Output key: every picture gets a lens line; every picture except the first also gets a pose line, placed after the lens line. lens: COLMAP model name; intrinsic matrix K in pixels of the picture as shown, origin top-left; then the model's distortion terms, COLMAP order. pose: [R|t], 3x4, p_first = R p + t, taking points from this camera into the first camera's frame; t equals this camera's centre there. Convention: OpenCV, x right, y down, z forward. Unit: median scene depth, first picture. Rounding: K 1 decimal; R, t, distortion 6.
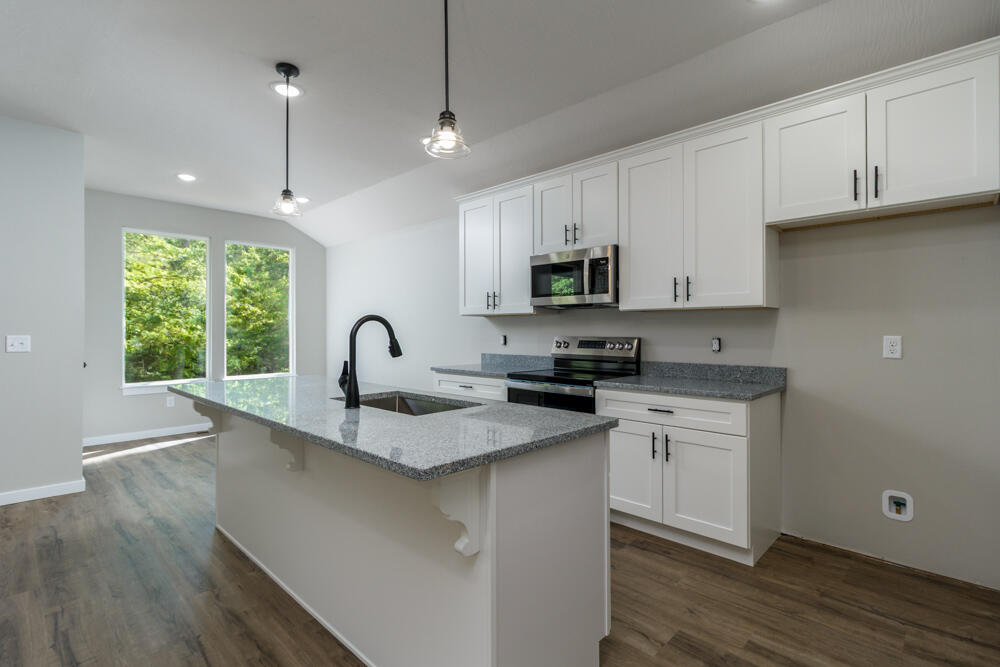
lens RADIAL K [[481.2, 0, 497.7], [0, 481.2, 324.0], [0, 0, 1]] dist [0.000848, -0.000245]
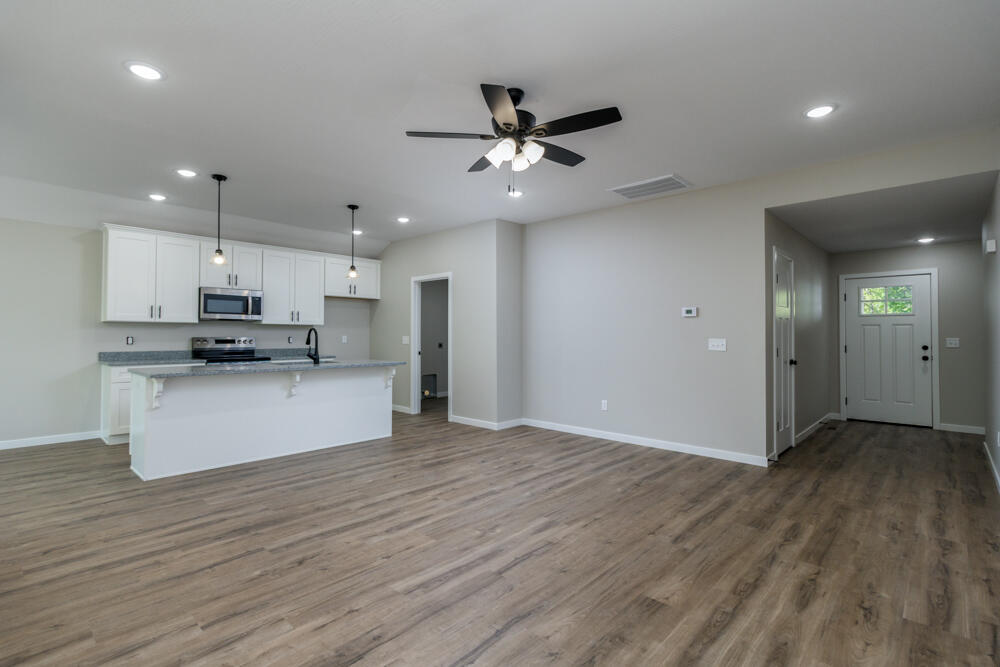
lens RADIAL K [[469.1, 0, 495.6], [0, 469.1, 326.2], [0, 0, 1]] dist [0.002243, 0.000470]
pose [[-0.023040, 0.018191, 0.999569, -1.811311], [-0.017895, 0.999667, -0.018605, 0.000823], [-0.999574, -0.018316, -0.022707, 0.064944]]
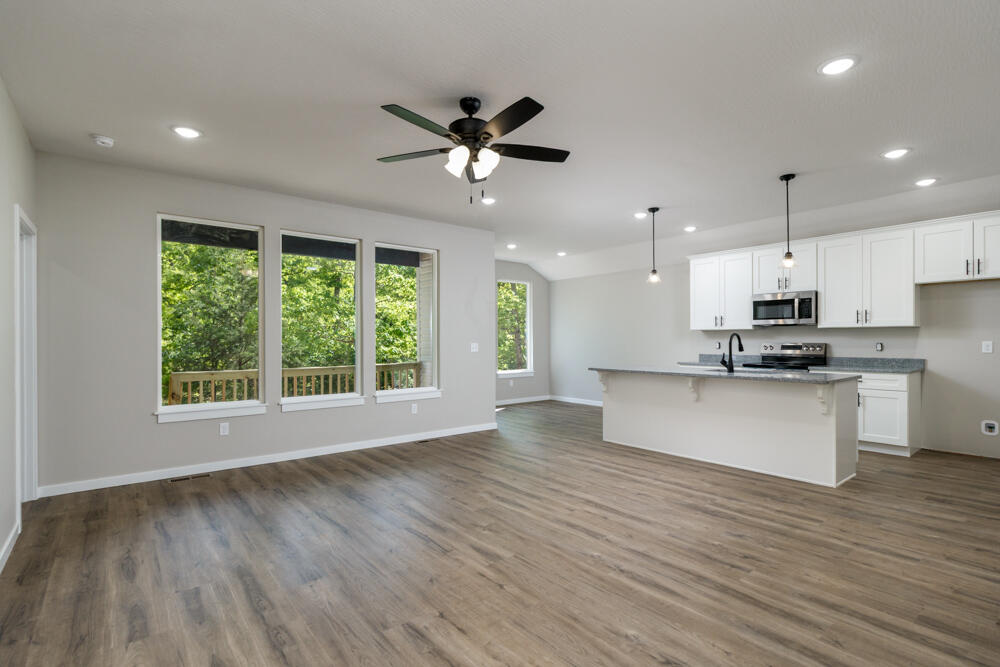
lens RADIAL K [[484.7, 0, 503.6], [0, 484.7, 338.3], [0, 0, 1]] dist [0.002689, 0.000443]
pose [[0.993768, -0.004189, -0.111390, -0.725886], [0.005405, 0.999929, 0.010616, -0.015397], [0.111338, -0.011152, 0.993720, -0.938955]]
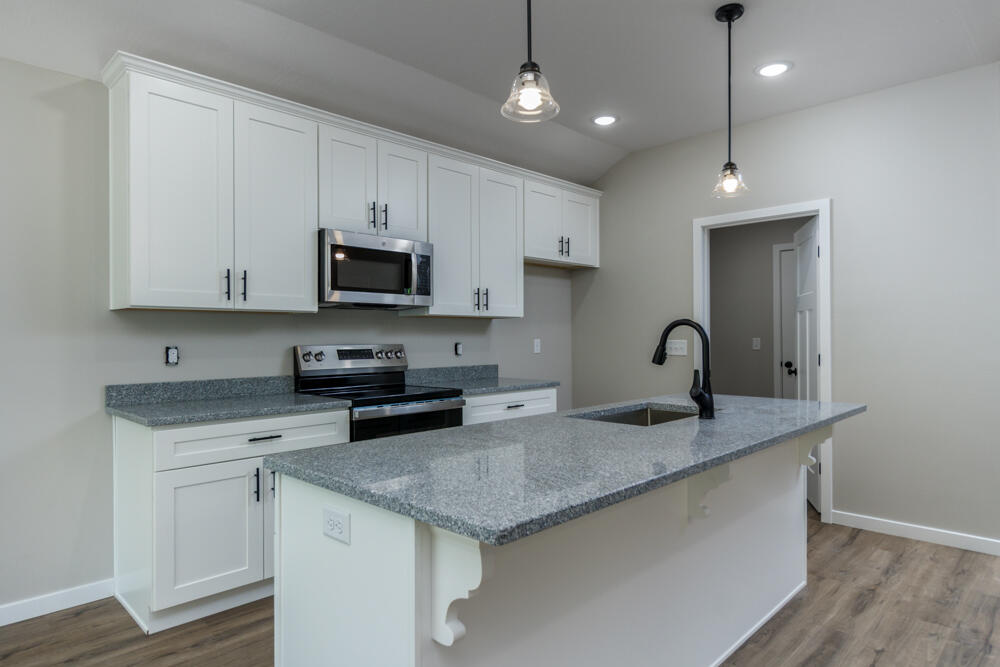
lens RADIAL K [[593.9, 0, 497.3], [0, 593.9, 336.9], [0, 0, 1]] dist [-0.000744, 0.001378]
pose [[-0.000036, -0.001697, 0.999999, -0.930731], [-0.009420, 0.999954, 0.001697, 0.011135], [-0.999956, -0.009420, -0.000052, 0.901210]]
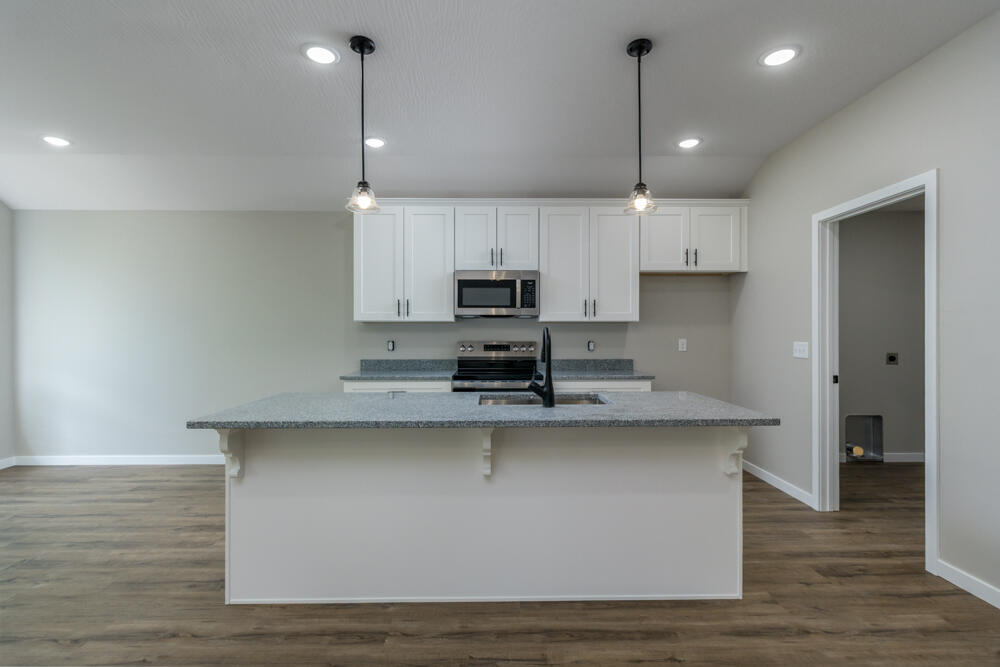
lens RADIAL K [[467.6, 0, 503.0], [0, 467.6, 334.6], [0, 0, 1]] dist [0.001960, 0.000427]
pose [[0.700795, -0.003502, 0.713354, -0.757075], [-0.009618, 0.999851, 0.014357, -0.009878], [-0.713298, -0.016923, 0.700656, 0.183806]]
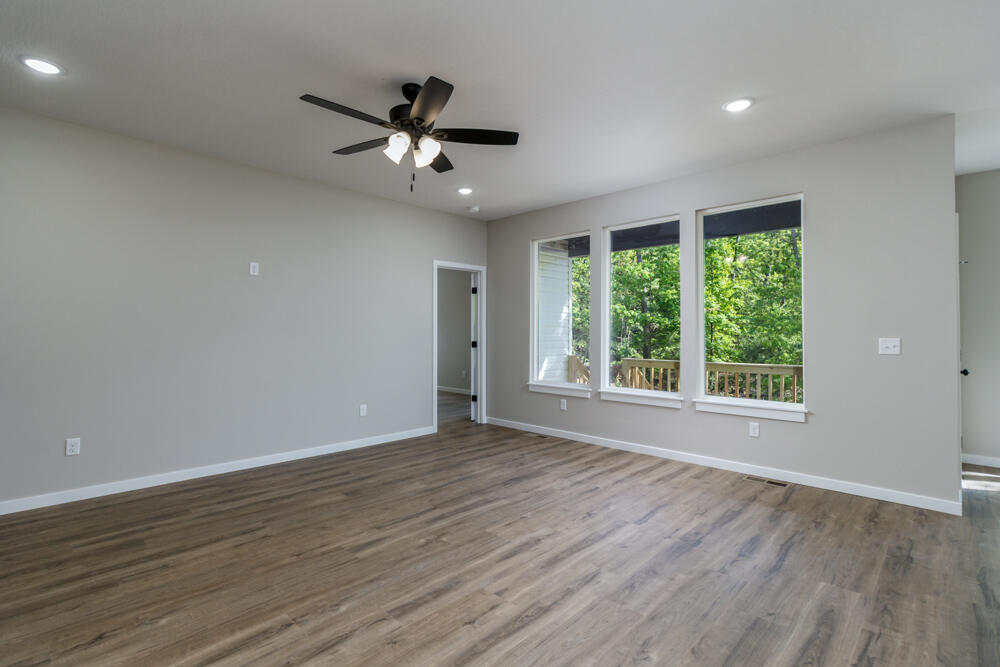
lens RADIAL K [[469.1, 0, 495.6], [0, 469.1, 326.2], [0, 0, 1]] dist [0.002243, 0.000470]
pose [[-0.000085, -0.013130, -0.999914, 0.011519], [0.011972, 0.999842, -0.013131, -0.000750], [0.999928, -0.011973, 0.000072, 0.173631]]
